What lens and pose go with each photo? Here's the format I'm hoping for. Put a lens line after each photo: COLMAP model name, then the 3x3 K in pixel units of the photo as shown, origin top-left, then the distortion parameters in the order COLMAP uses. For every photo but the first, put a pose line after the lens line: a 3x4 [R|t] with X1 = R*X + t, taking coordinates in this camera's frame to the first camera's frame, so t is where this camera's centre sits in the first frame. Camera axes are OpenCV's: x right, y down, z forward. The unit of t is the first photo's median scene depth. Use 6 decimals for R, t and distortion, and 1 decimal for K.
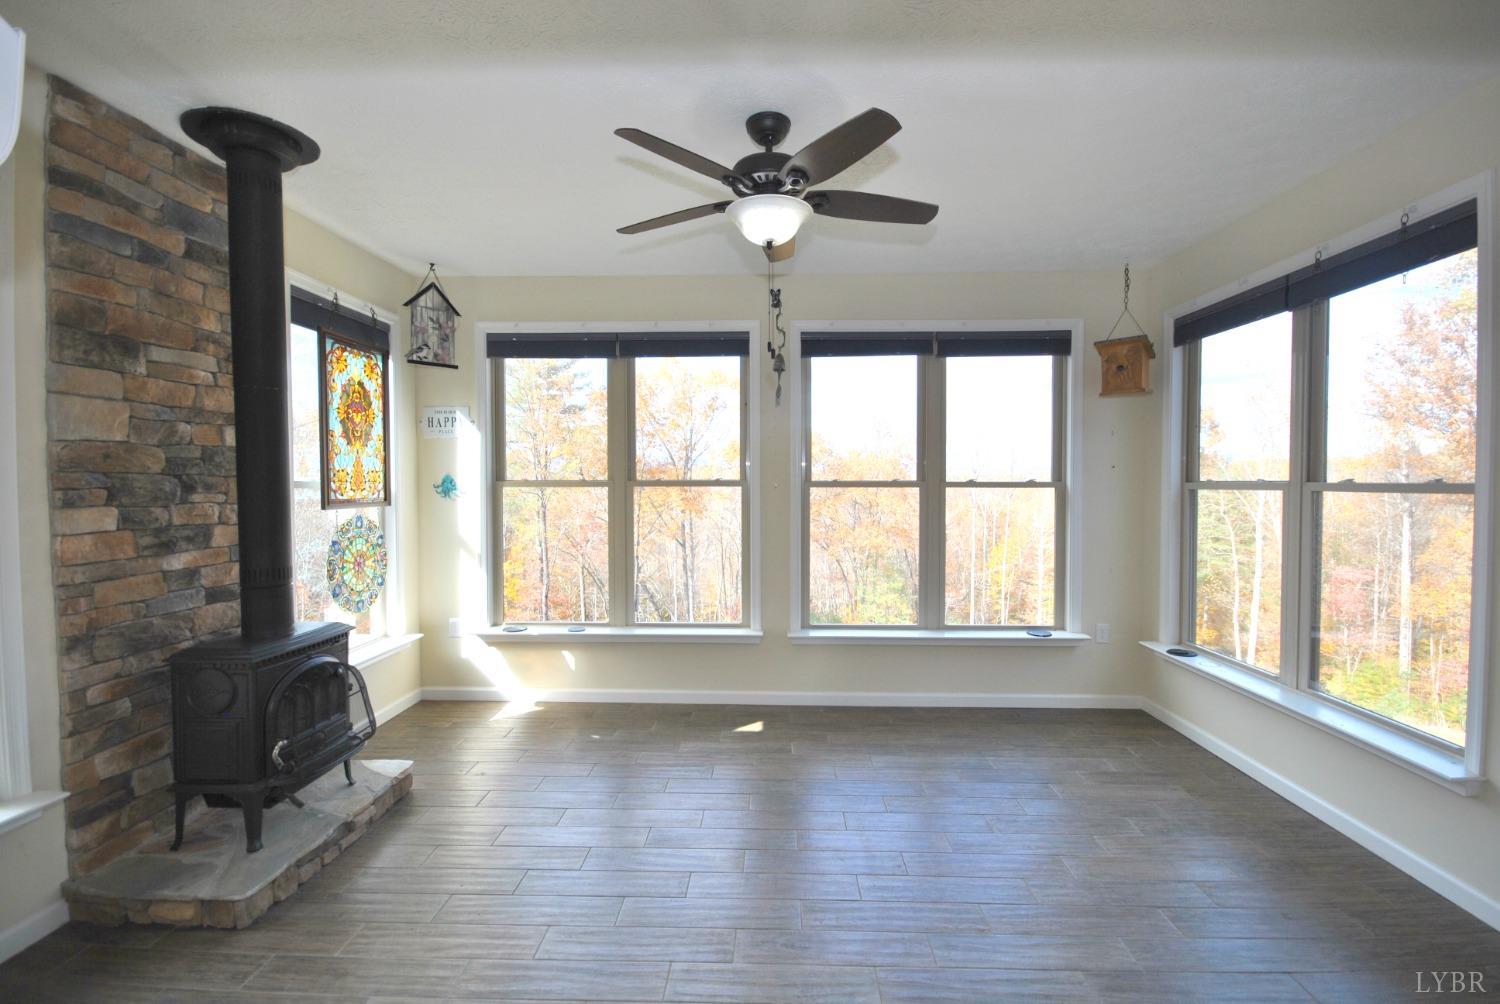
lens RADIAL K [[686.8, 0, 771.1], [0, 686.8, 497.8], [0, 0, 1]] dist [0.000080, -0.008150]
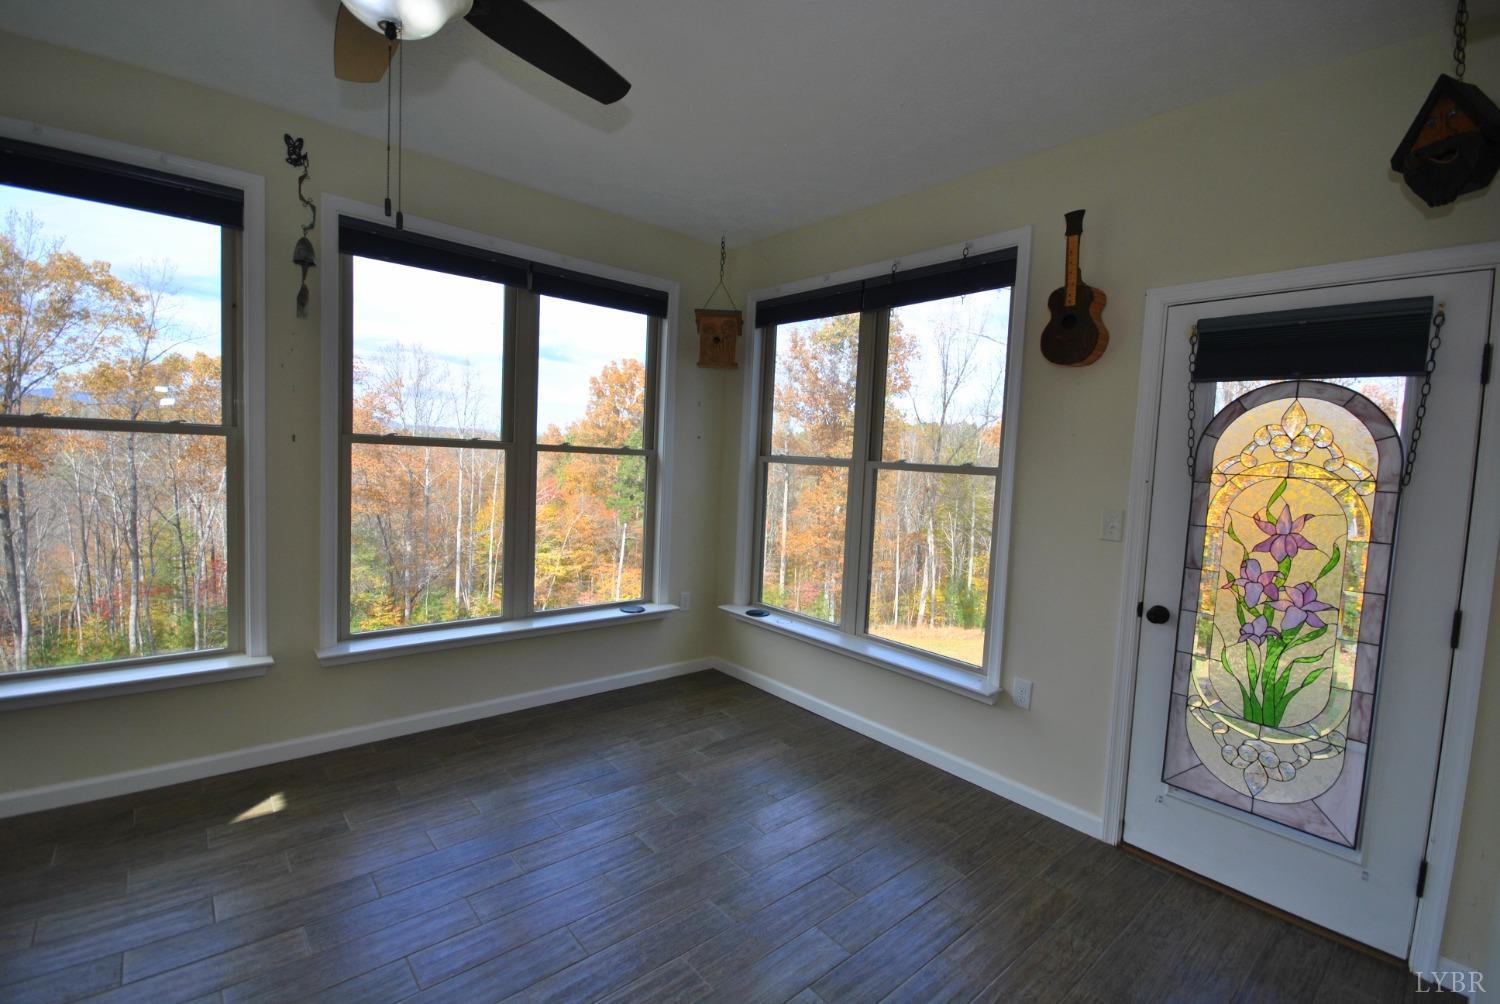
lens RADIAL K [[662.2, 0, 763.6], [0, 662.2, 501.0], [0, 0, 1]] dist [0.002203, -0.006500]
pose [[0.733145, -0.009301, 0.680009, -0.096933], [-0.033057, 0.998237, 0.049294, -0.003011], [-0.679269, -0.058619, 0.731545, 0.213845]]
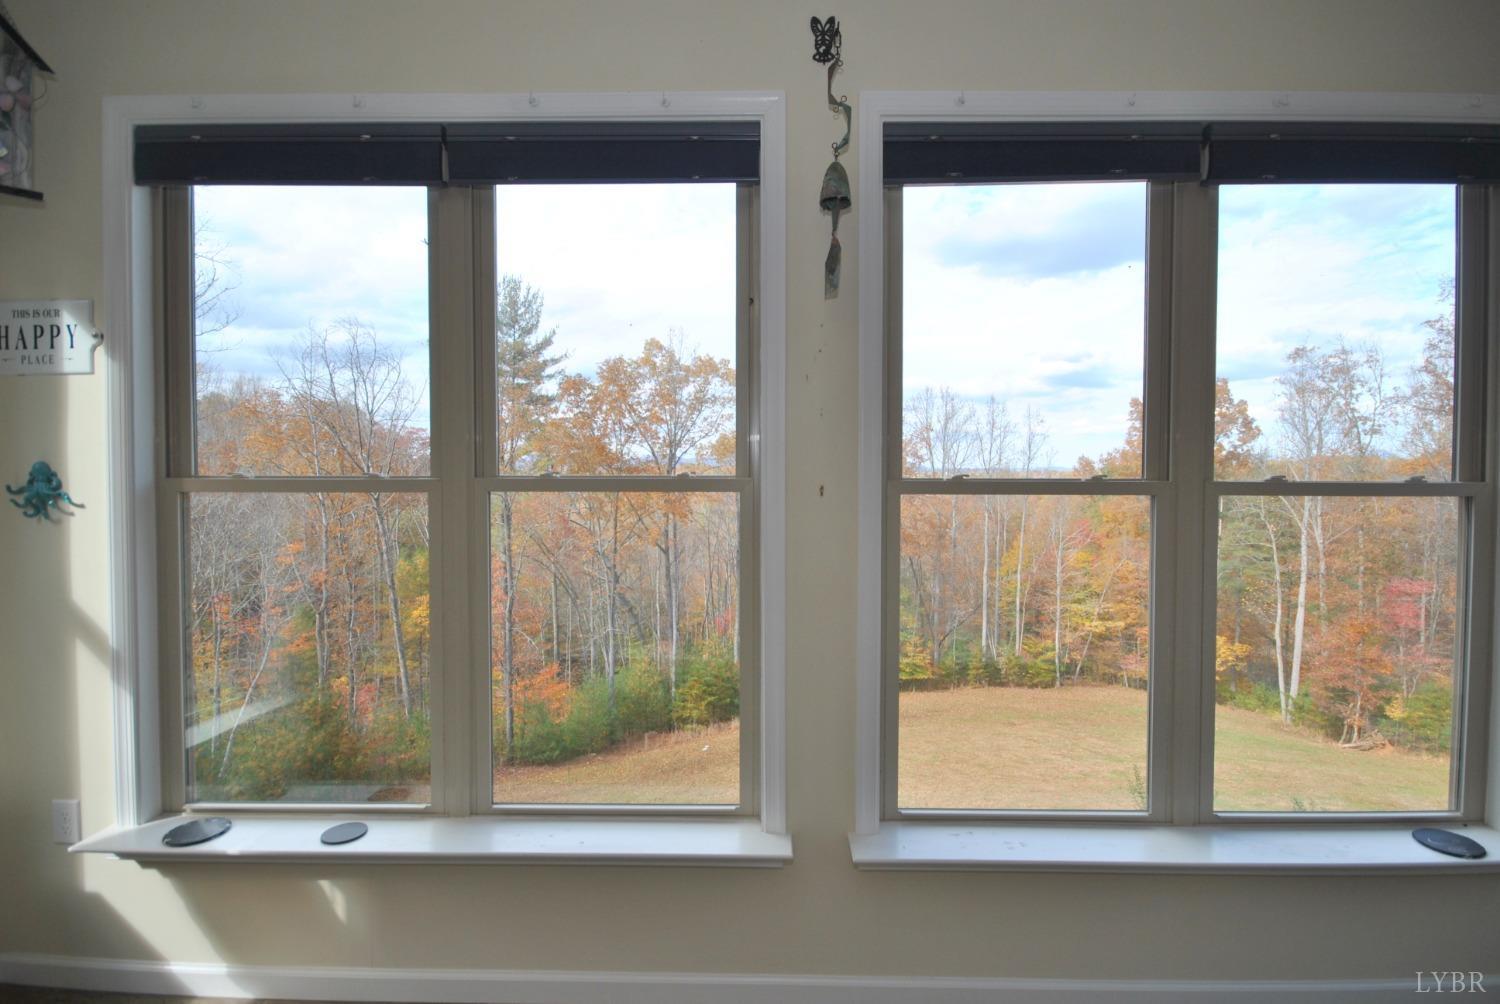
lens RADIAL K [[662.2, 0, 763.6], [0, 662.2, 501.0], [0, 0, 1]] dist [0.002203, -0.006500]
pose [[0.999972, 0.002154, 0.007208, -0.032008], [-0.002194, 0.999982, 0.005574, -0.013144], [-0.007196, -0.005590, 0.999958, 0.594905]]
